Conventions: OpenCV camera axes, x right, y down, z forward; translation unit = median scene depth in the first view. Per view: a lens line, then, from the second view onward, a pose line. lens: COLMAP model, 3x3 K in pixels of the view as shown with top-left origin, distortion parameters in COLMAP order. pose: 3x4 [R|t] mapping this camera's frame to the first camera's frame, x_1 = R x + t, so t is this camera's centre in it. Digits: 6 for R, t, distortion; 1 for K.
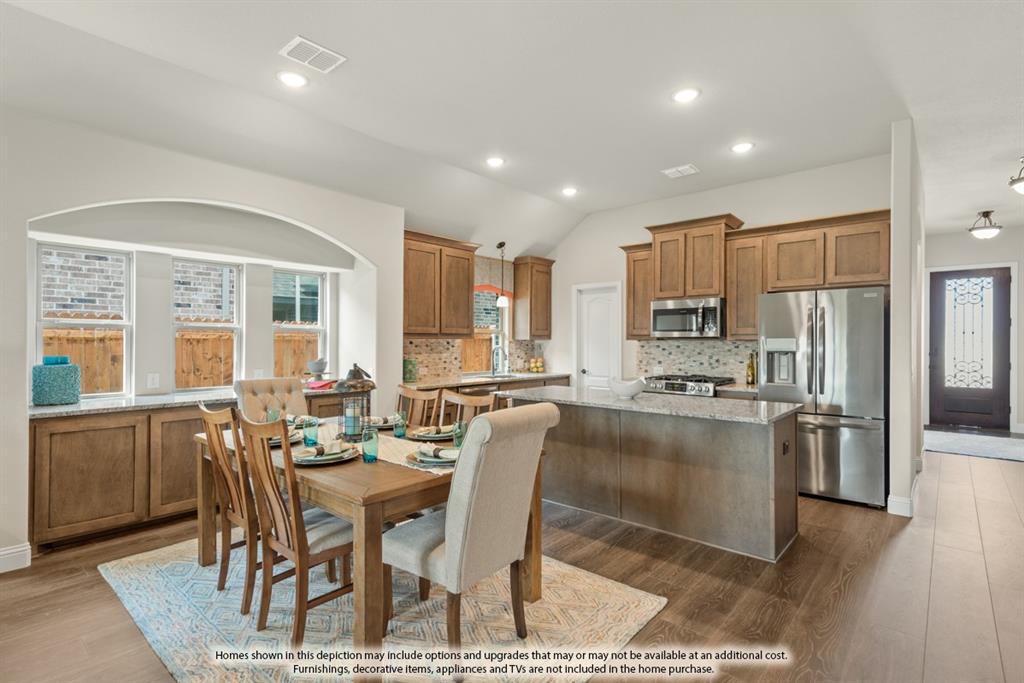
lens RADIAL K [[492.8, 0, 511.5], [0, 492.8, 341.2], [0, 0, 1]] dist [0.019525, -0.001842]
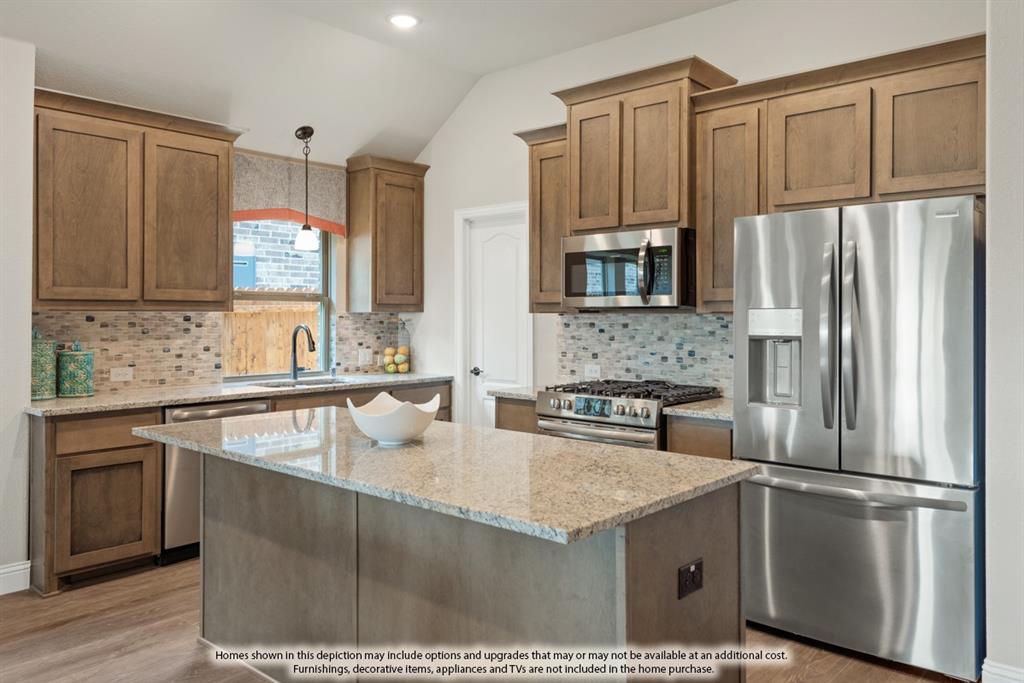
lens RADIAL K [[753.2, 0, 522.7], [0, 753.2, 311.6], [0, 0, 1]] dist [0.026532, -0.006842]
pose [[0.999999, -0.001021, -0.000769, 0.251745], [0.001017, 0.999990, -0.004364, -0.000278], [0.000773, 0.004363, 0.999990, 0.229629]]
